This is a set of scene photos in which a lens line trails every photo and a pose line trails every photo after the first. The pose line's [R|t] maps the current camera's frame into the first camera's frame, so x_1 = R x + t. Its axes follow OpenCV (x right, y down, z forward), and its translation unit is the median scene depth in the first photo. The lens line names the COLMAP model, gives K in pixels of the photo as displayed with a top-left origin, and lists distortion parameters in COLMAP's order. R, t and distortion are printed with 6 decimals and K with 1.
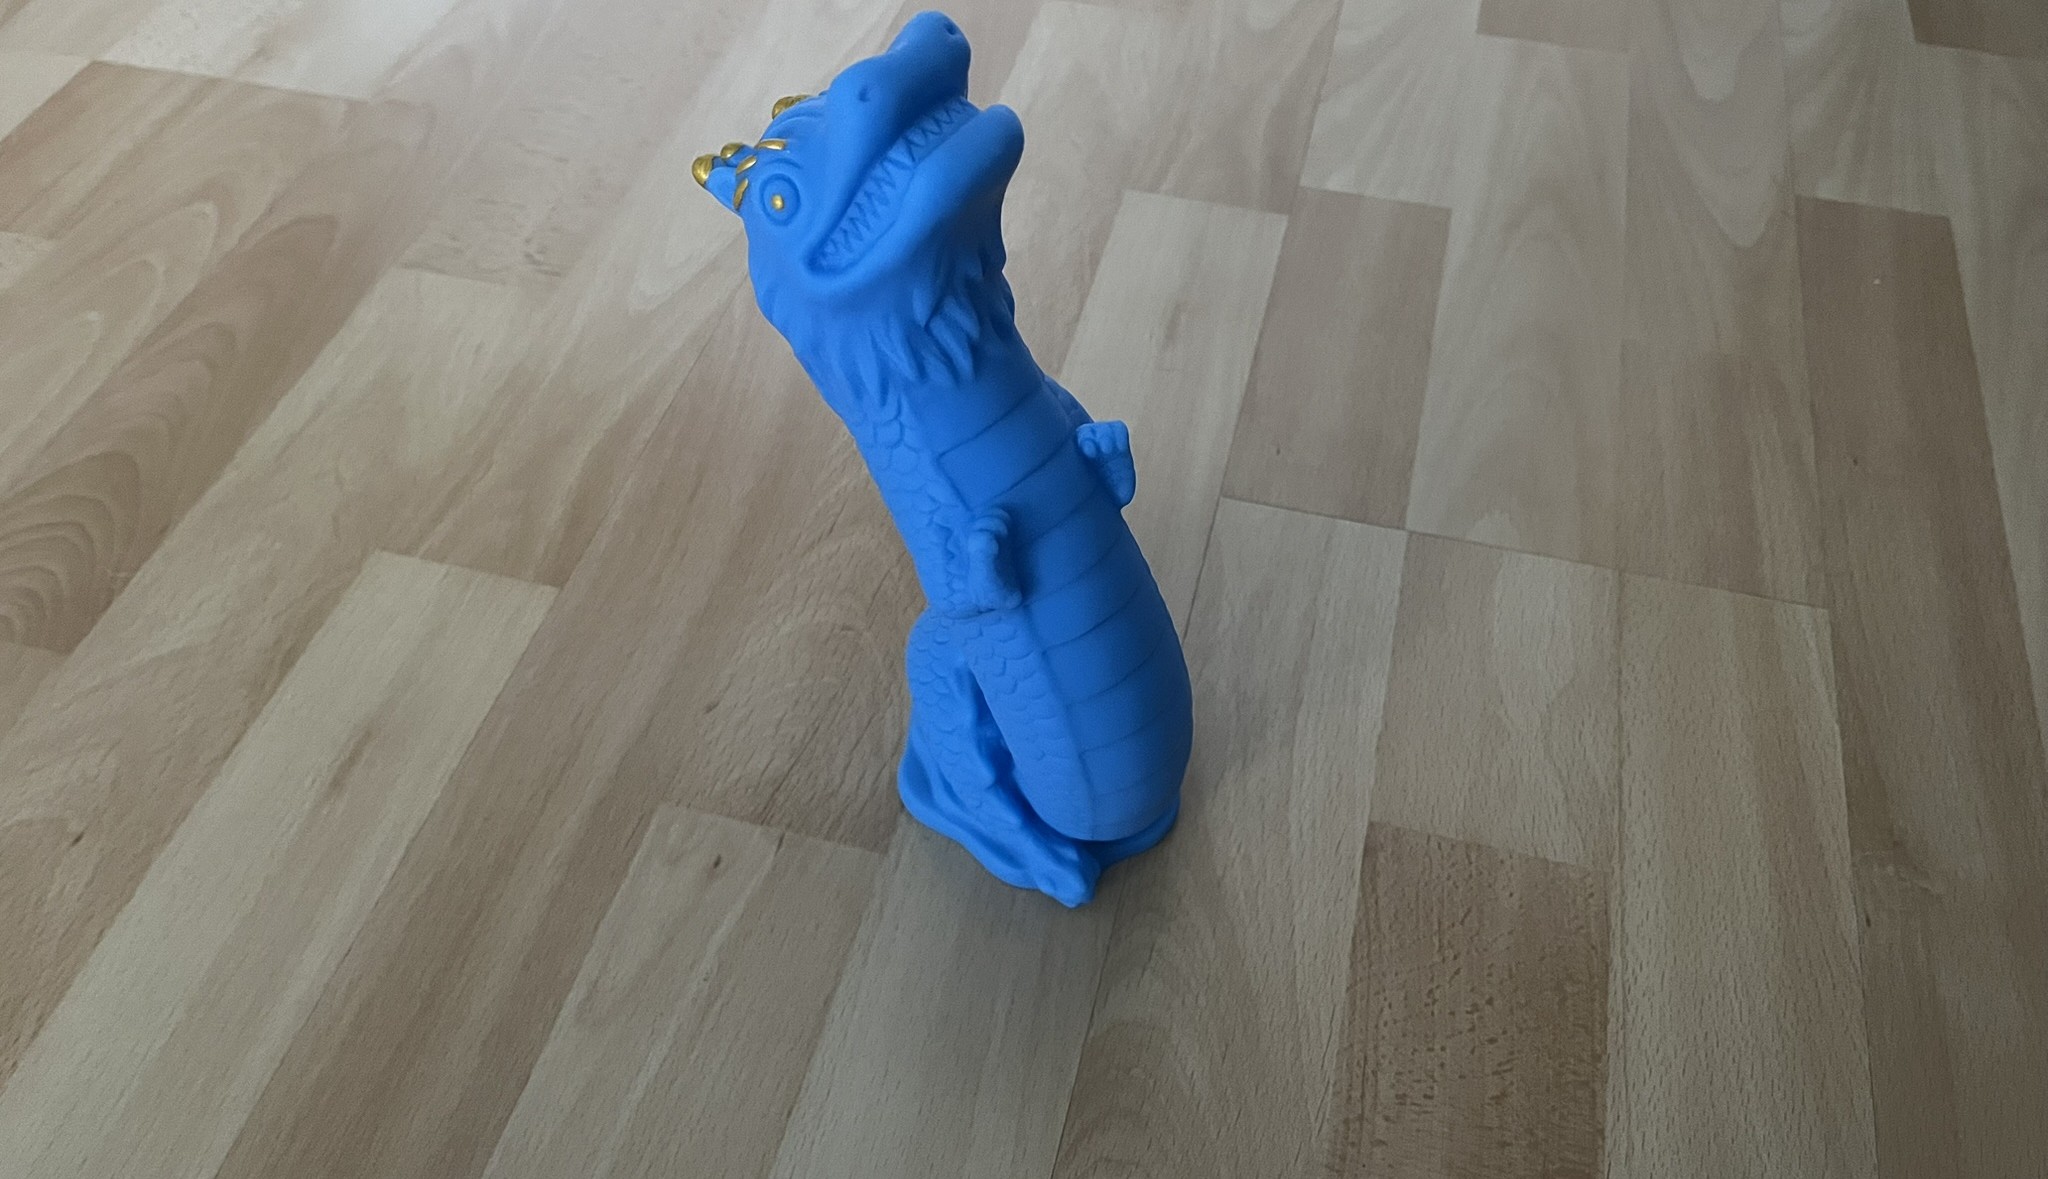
lens RADIAL K [[1473.7, 0, 1025.9], [0, 1473.7, 620.4], [0, 0, 1]] dist [-0.007760, -0.004884]
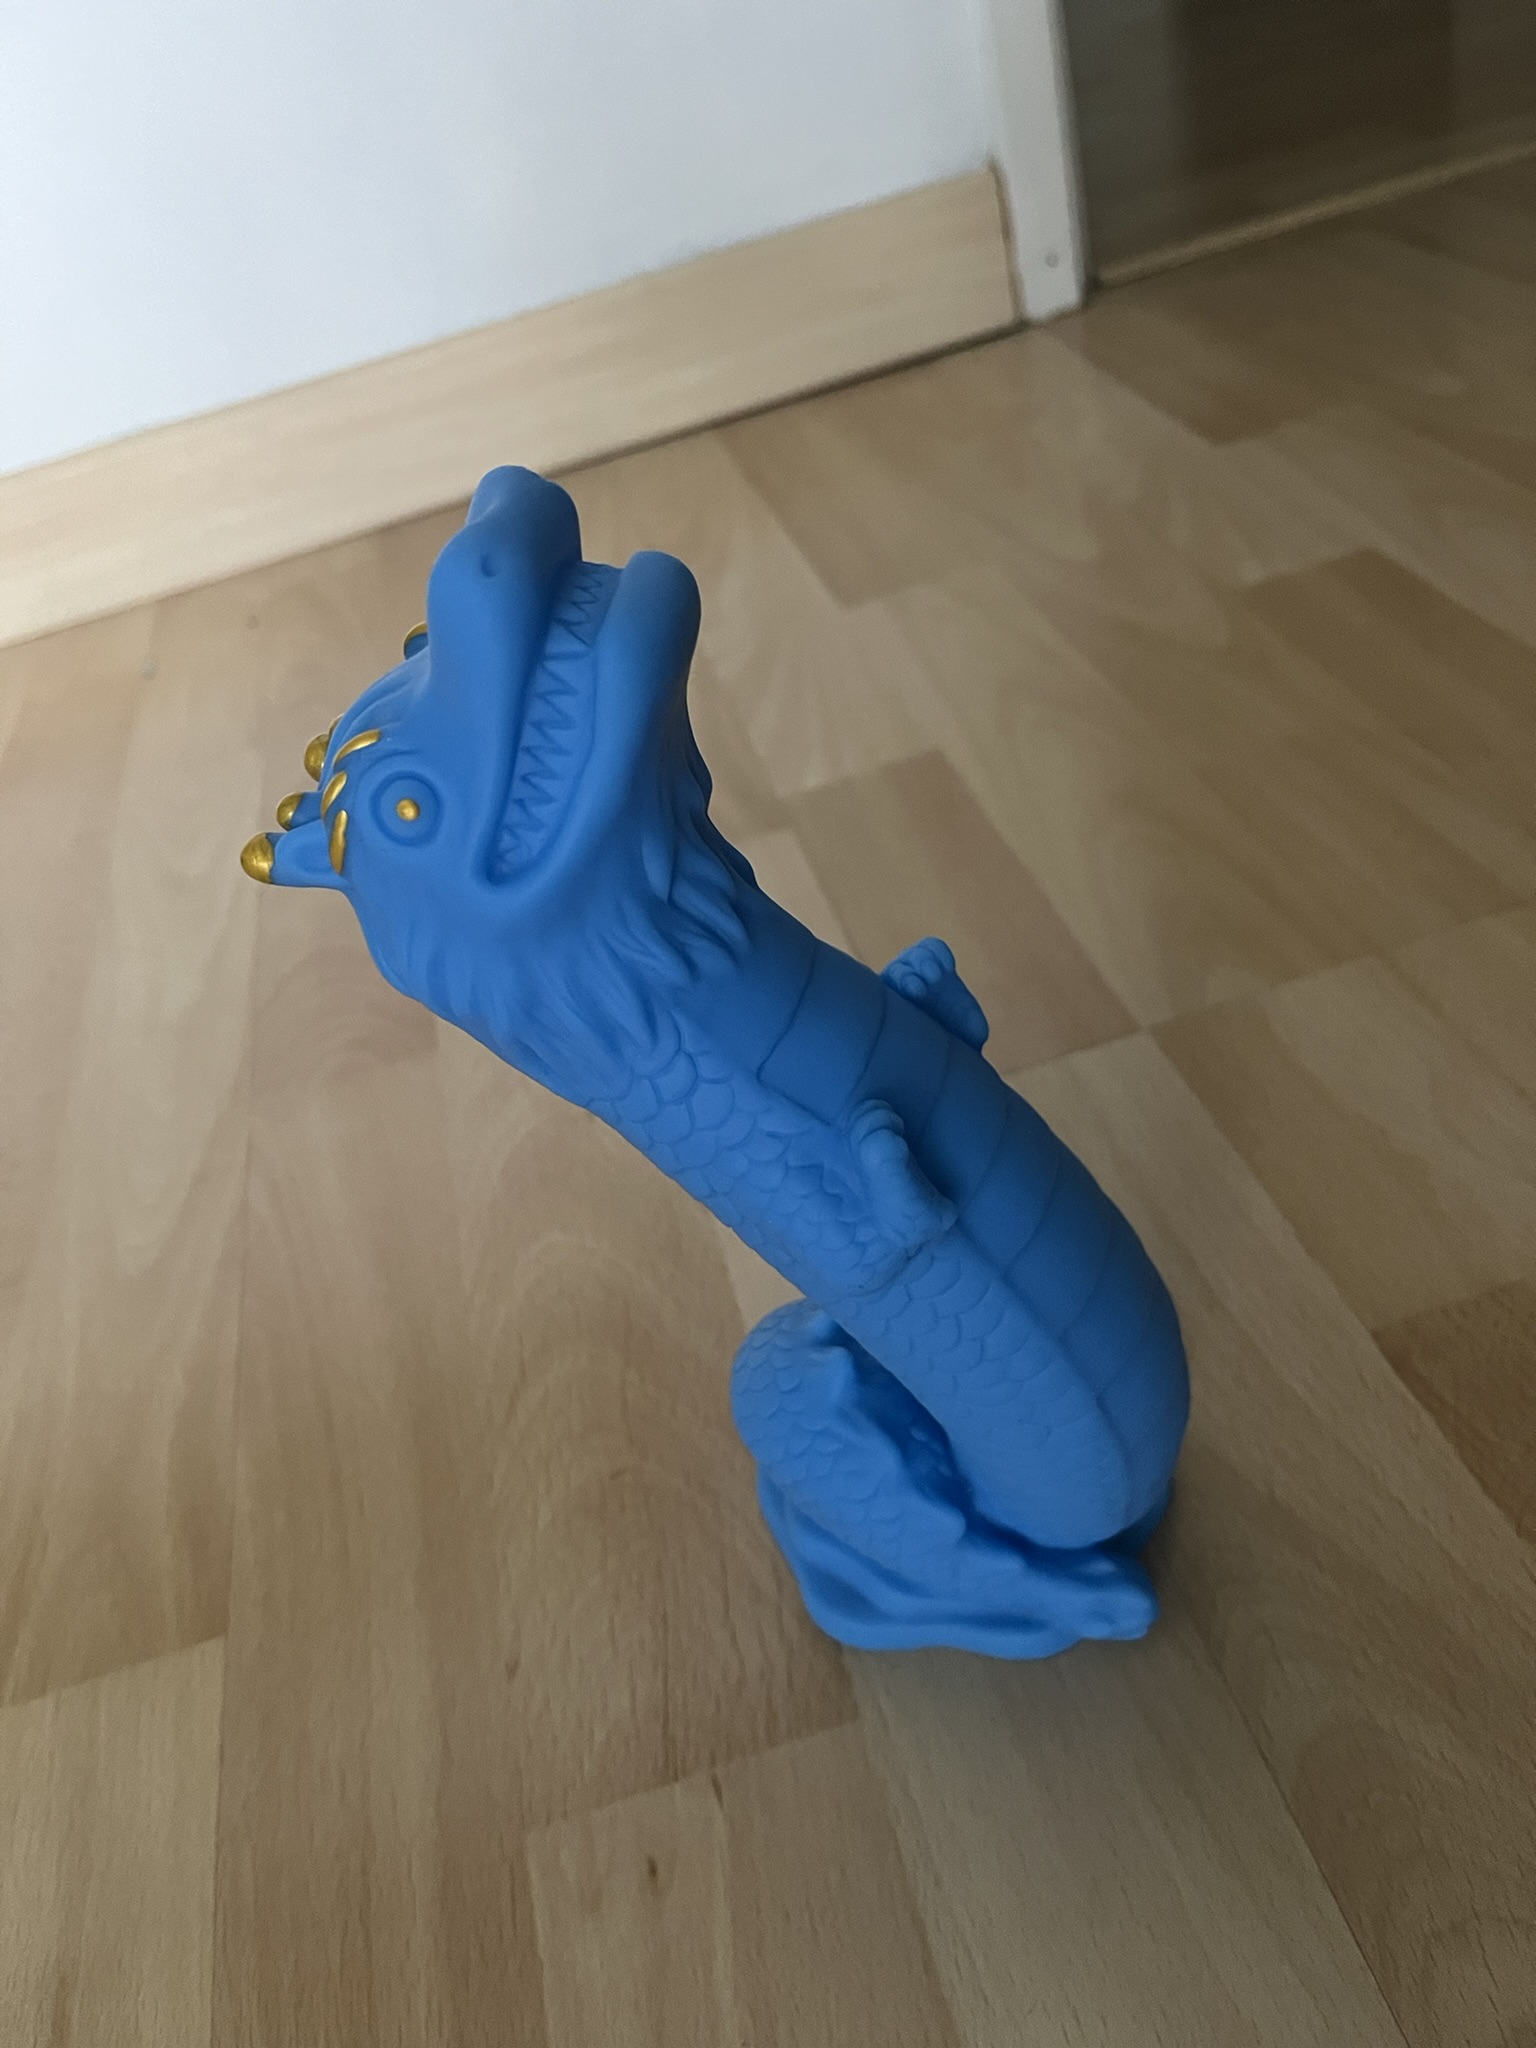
lens RADIAL K [[1579.1, 0, 768.0], [0, 1579.1, 1024.0], [0, 0, 1]] dist [0.031412, -0.094250]
pose [[0.864141, -0.453904, 0.217329, -0.148490], [0.494701, 0.845431, -0.201291, 0.013511], [-0.092370, 0.281457, 0.955118, 0.217550]]
